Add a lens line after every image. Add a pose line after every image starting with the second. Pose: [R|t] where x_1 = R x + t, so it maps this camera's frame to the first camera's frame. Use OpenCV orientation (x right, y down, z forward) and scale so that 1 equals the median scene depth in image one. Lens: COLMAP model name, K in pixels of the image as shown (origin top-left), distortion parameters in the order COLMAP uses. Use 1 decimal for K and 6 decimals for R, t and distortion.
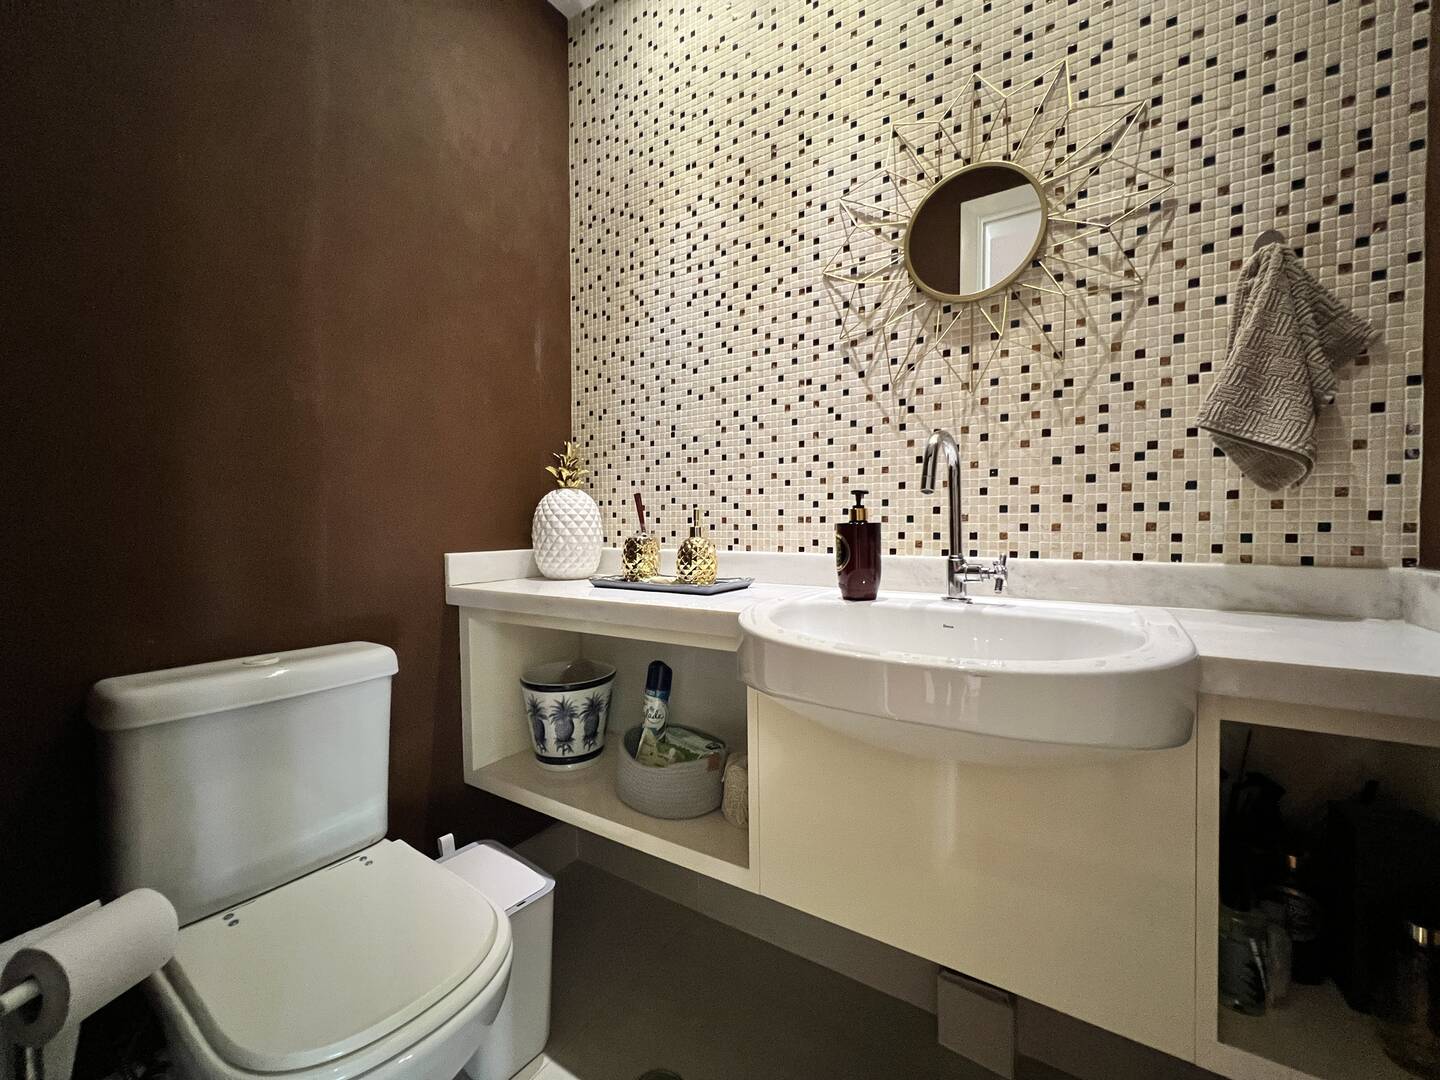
lens RADIAL K [[576.4, 0, 717.4], [0, 576.4, 539.7], [0, 0, 1]] dist [-0.001709, 0.000357]
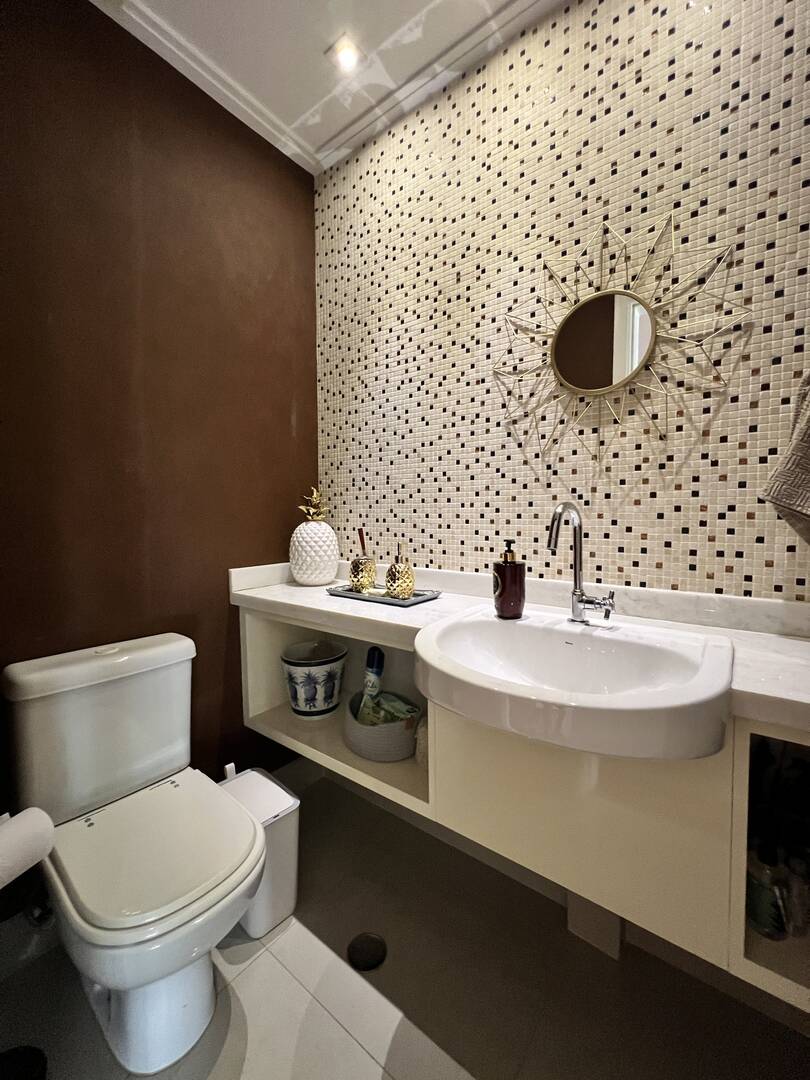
lens RADIAL K [[432.3, 0, 408.1], [0, 432.3, 537.8], [0, 0, 1]] dist [-0.001709, 0.000357]
pose [[0.996624, 0.003657, -0.082019, 0.072184], [-0.001339, 0.999599, 0.028297, -0.097589], [0.082089, -0.028091, 0.996229, -0.047532]]
